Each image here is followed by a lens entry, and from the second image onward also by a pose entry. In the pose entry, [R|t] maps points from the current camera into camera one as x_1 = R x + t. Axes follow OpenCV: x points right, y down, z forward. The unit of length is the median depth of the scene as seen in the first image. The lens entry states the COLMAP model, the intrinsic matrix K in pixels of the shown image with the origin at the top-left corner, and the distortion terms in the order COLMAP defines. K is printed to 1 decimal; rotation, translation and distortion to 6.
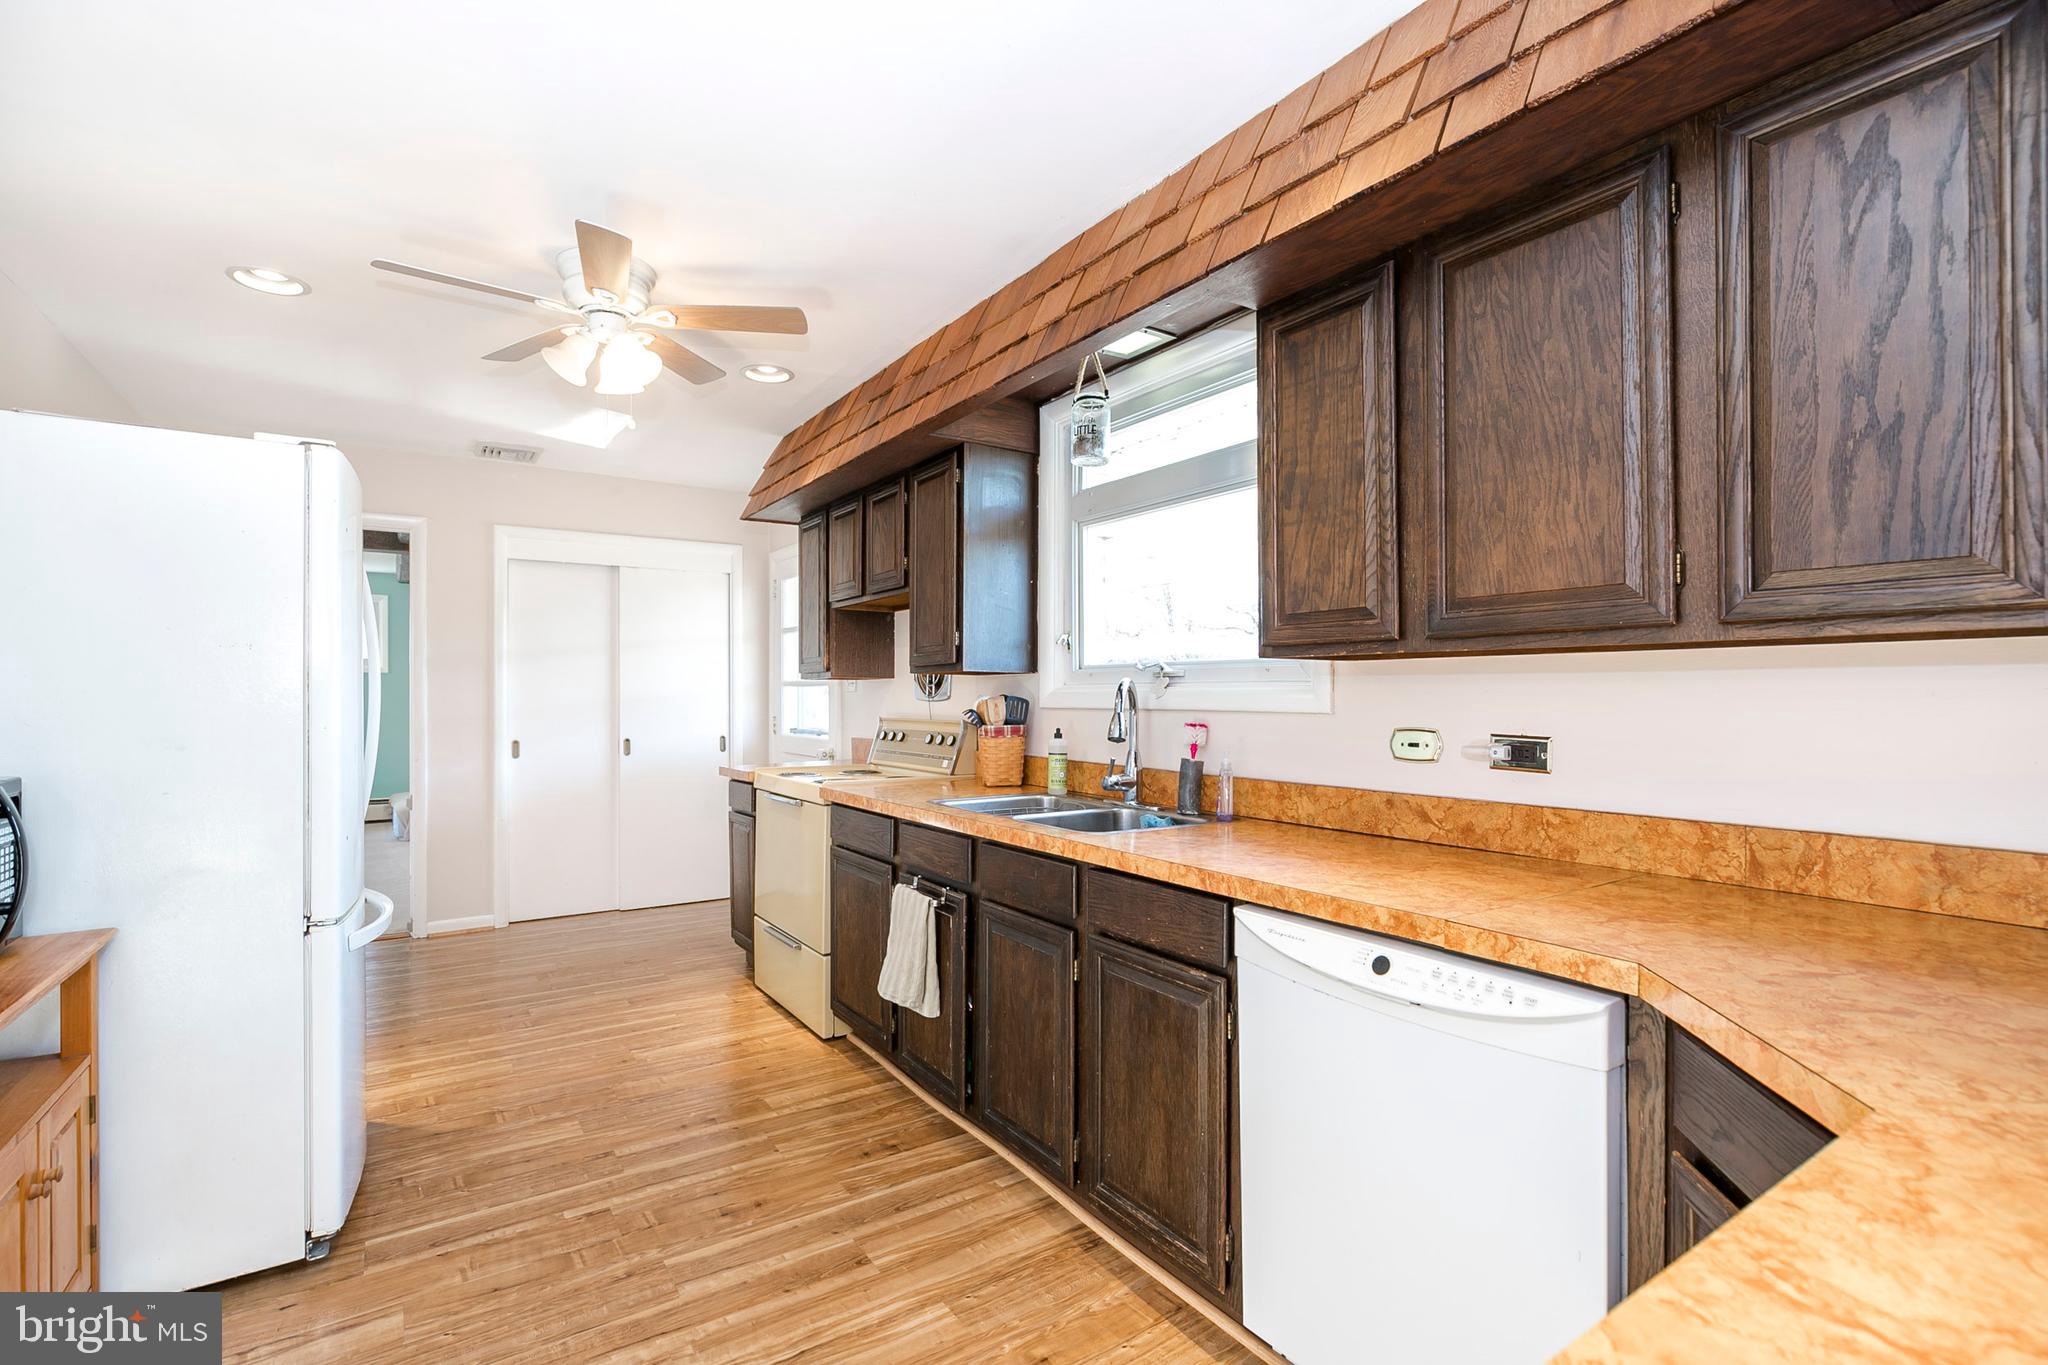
lens RADIAL K [[924.0, 0, 1014.0], [0, 924.0, 690.7], [0, 0, 1]] dist [-0.014837, 0.001836]
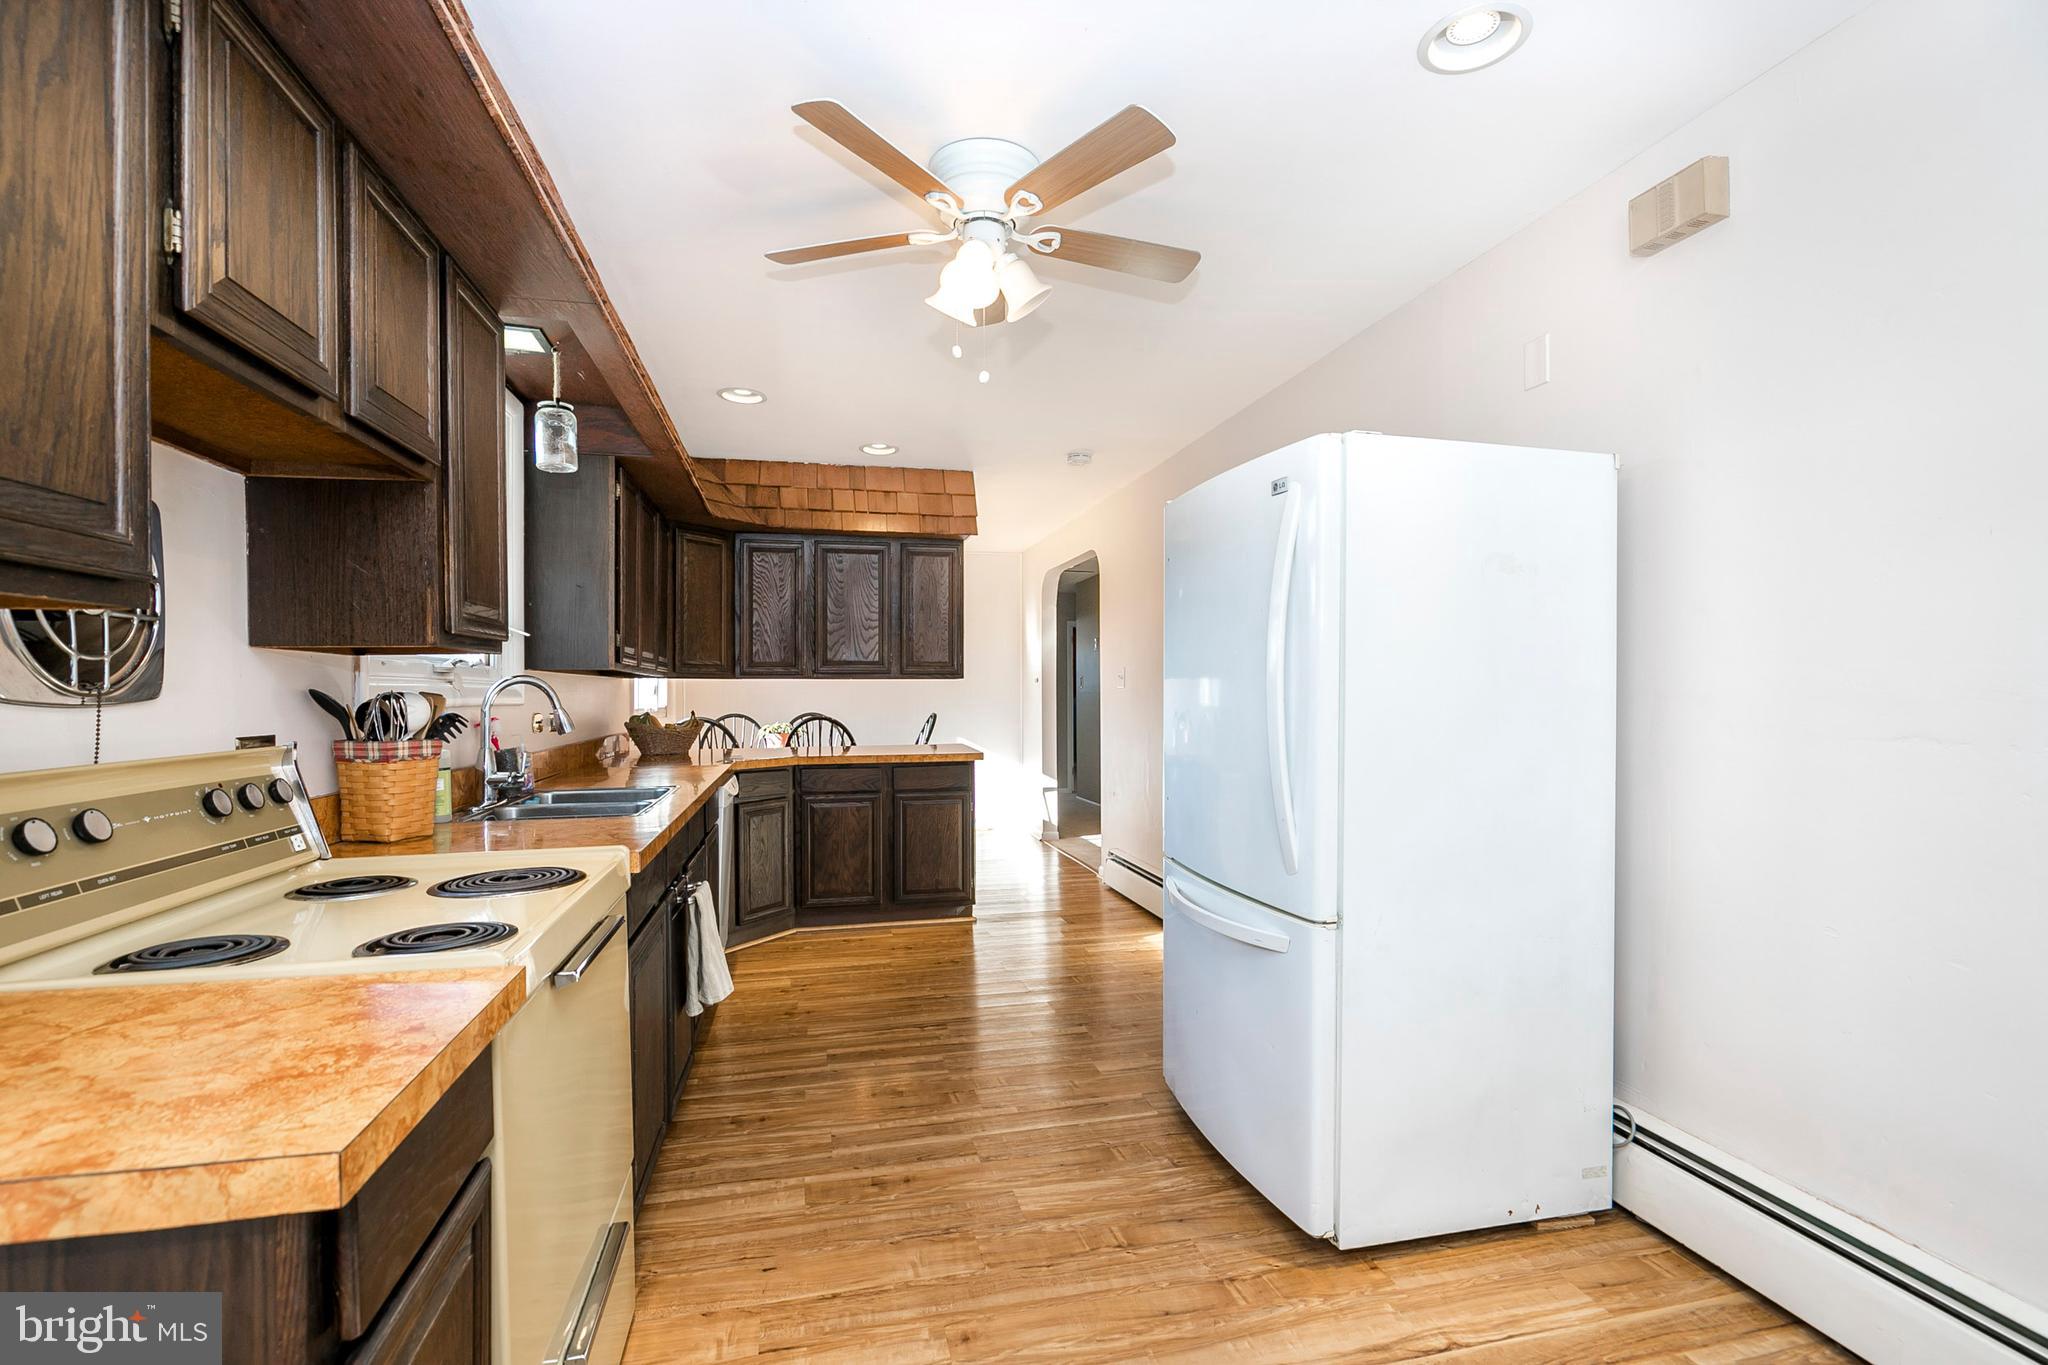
lens RADIAL K [[924.0, 0, 1024.6], [0, 924.0, 695.4], [0, 0, 1]] dist [-0.014837, 0.001836]
pose [[-0.938146, 0.002918, 0.346228, -0.822138], [0.002104, 0.999994, -0.002728, 0.014161], [-0.346234, -0.001831, -0.938147, 1.907744]]
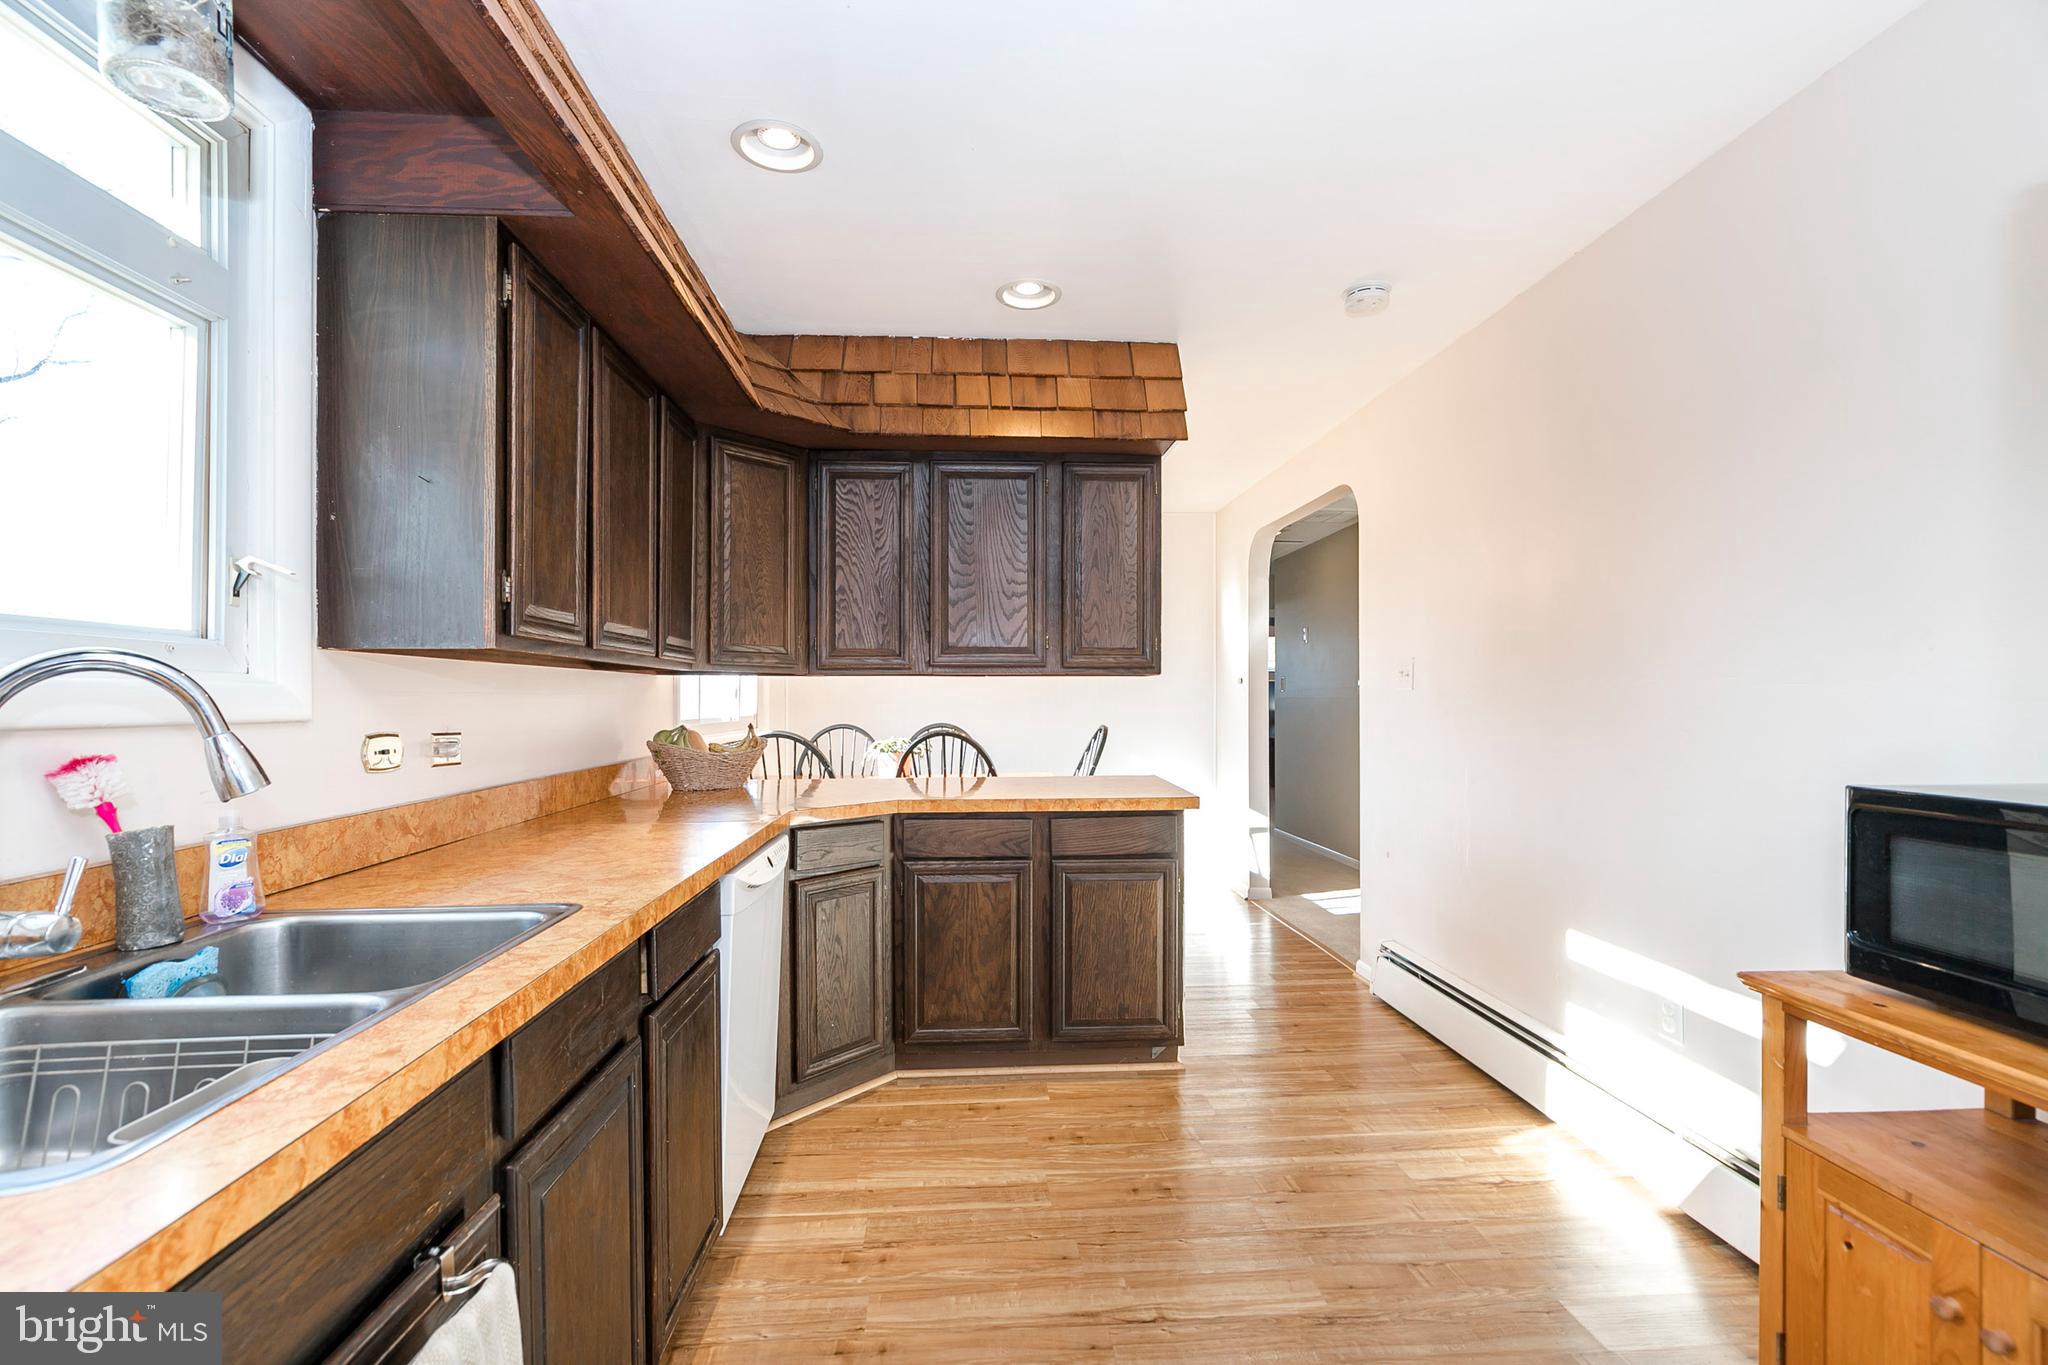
lens RADIAL K [[924.0, 0, 1023.5], [0, 924.0, 697.3], [0, 0, 1]] dist [-0.014837, 0.001836]
pose [[-0.869802, 0.002545, 0.493394, -0.438701], [-0.000486, 0.999982, -0.006014, 0.009902], [-0.493400, -0.005470, -0.869785, 1.219173]]
